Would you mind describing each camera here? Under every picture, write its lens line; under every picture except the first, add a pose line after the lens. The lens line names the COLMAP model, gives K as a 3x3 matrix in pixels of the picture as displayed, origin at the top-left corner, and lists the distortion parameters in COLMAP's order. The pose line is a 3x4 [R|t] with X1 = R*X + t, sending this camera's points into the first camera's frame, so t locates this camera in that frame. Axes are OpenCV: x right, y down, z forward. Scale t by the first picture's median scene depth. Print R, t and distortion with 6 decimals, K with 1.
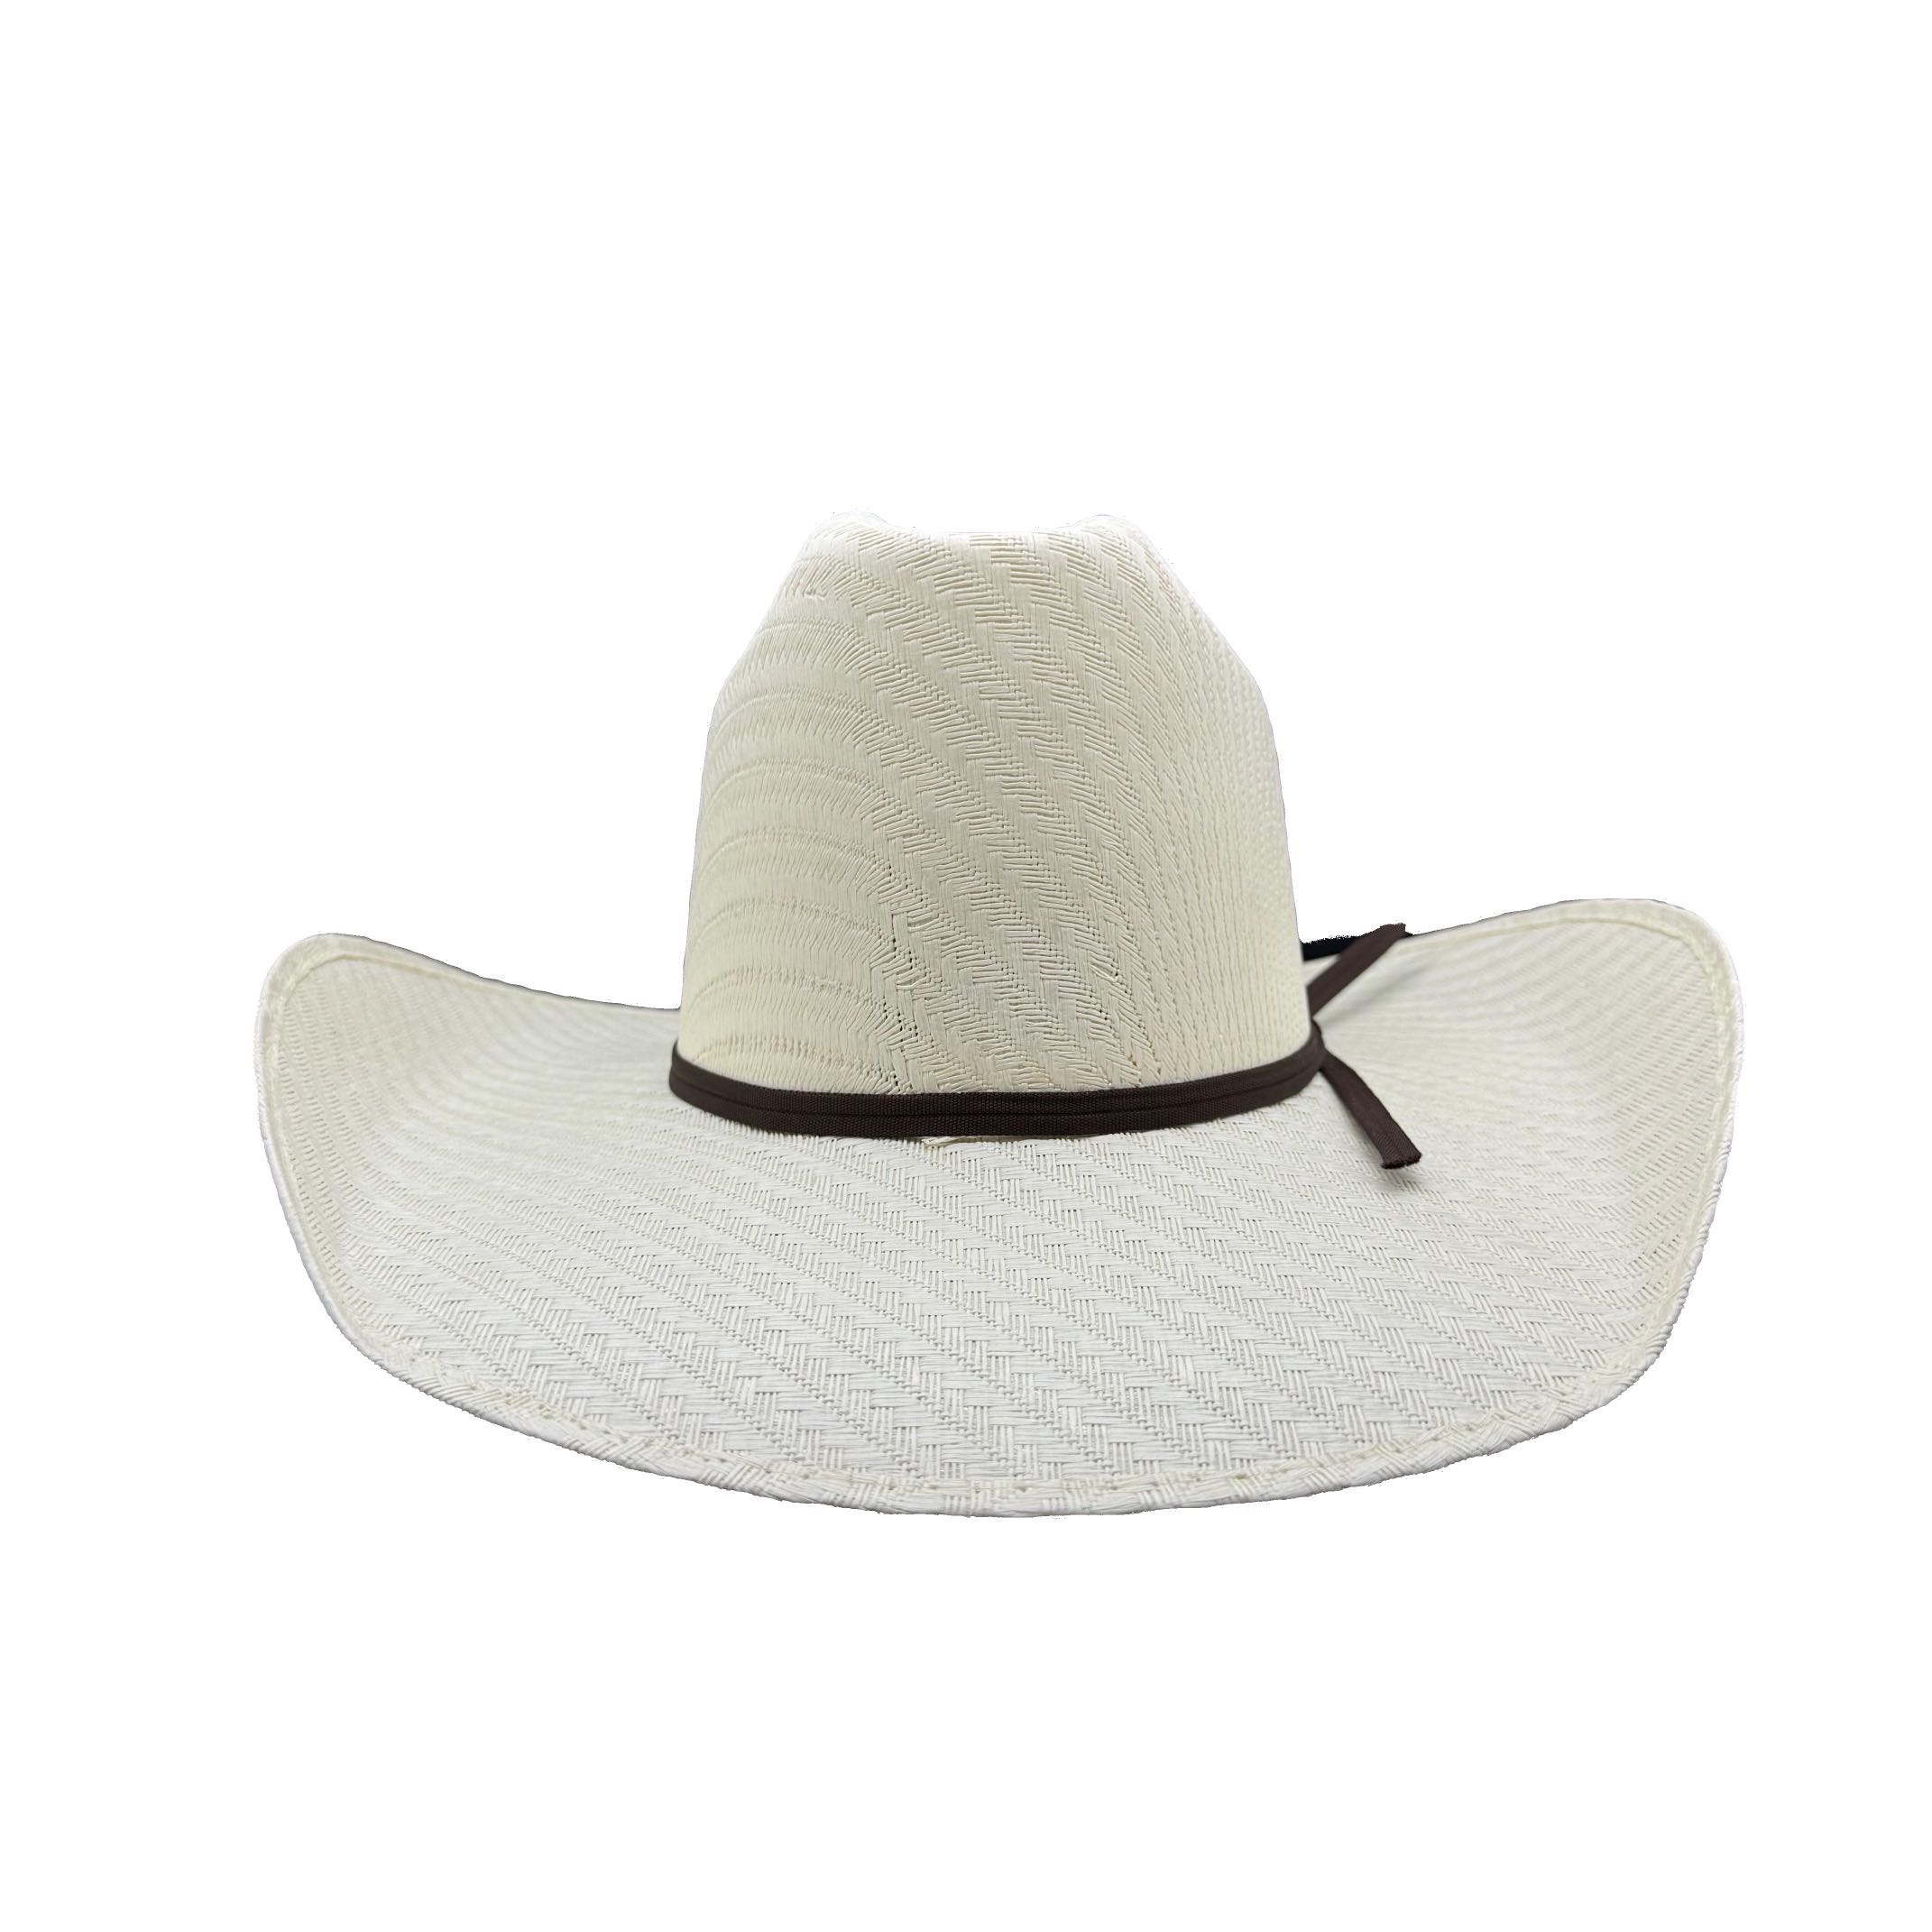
lens RADIAL K [[1897.1, 0, 964.7], [0, 1897.1, 955.1], [0, 0, 1]] dist [0.188422, -0.508419]
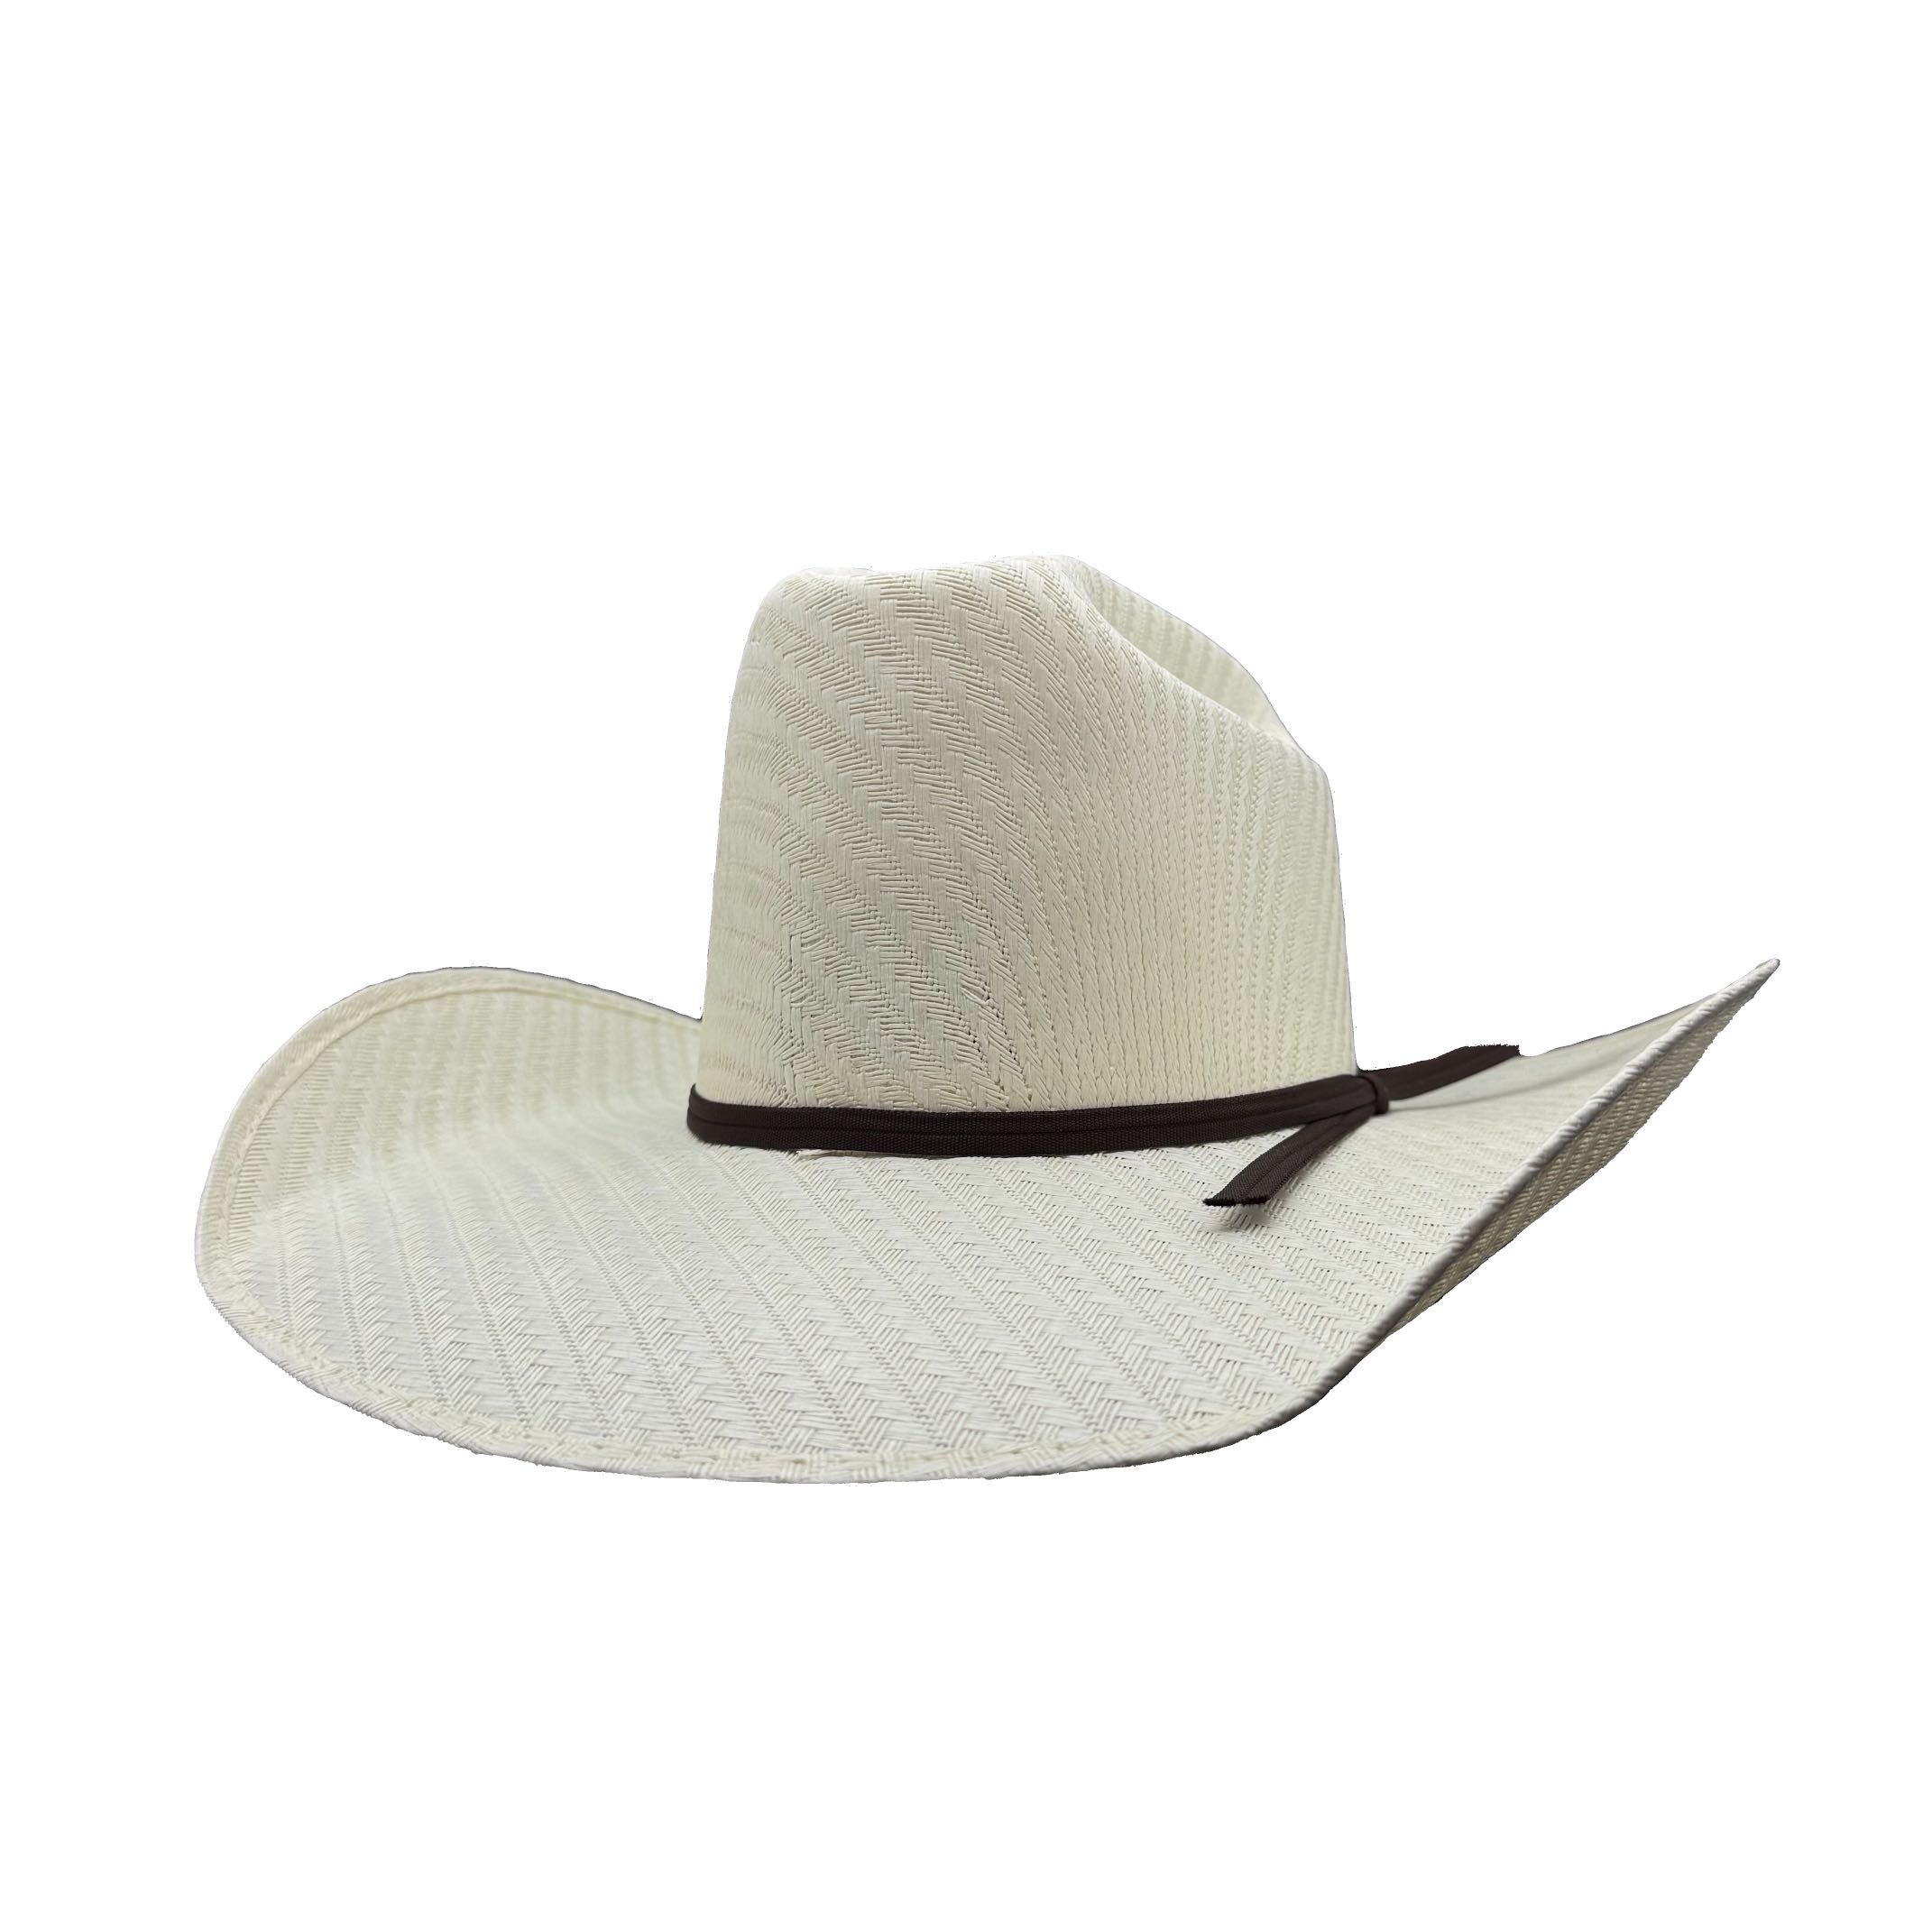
lens RADIAL K [[1897.1, 0, 964.7], [0, 1897.1, 955.1], [0, 0, 1]] dist [0.188422, -0.508419]
pose [[0.912672, 0.012389, -0.408504, 0.480765], [-0.043291, 0.996848, -0.066487, 0.055202], [0.406393, 0.078365, 0.910332, 0.083198]]
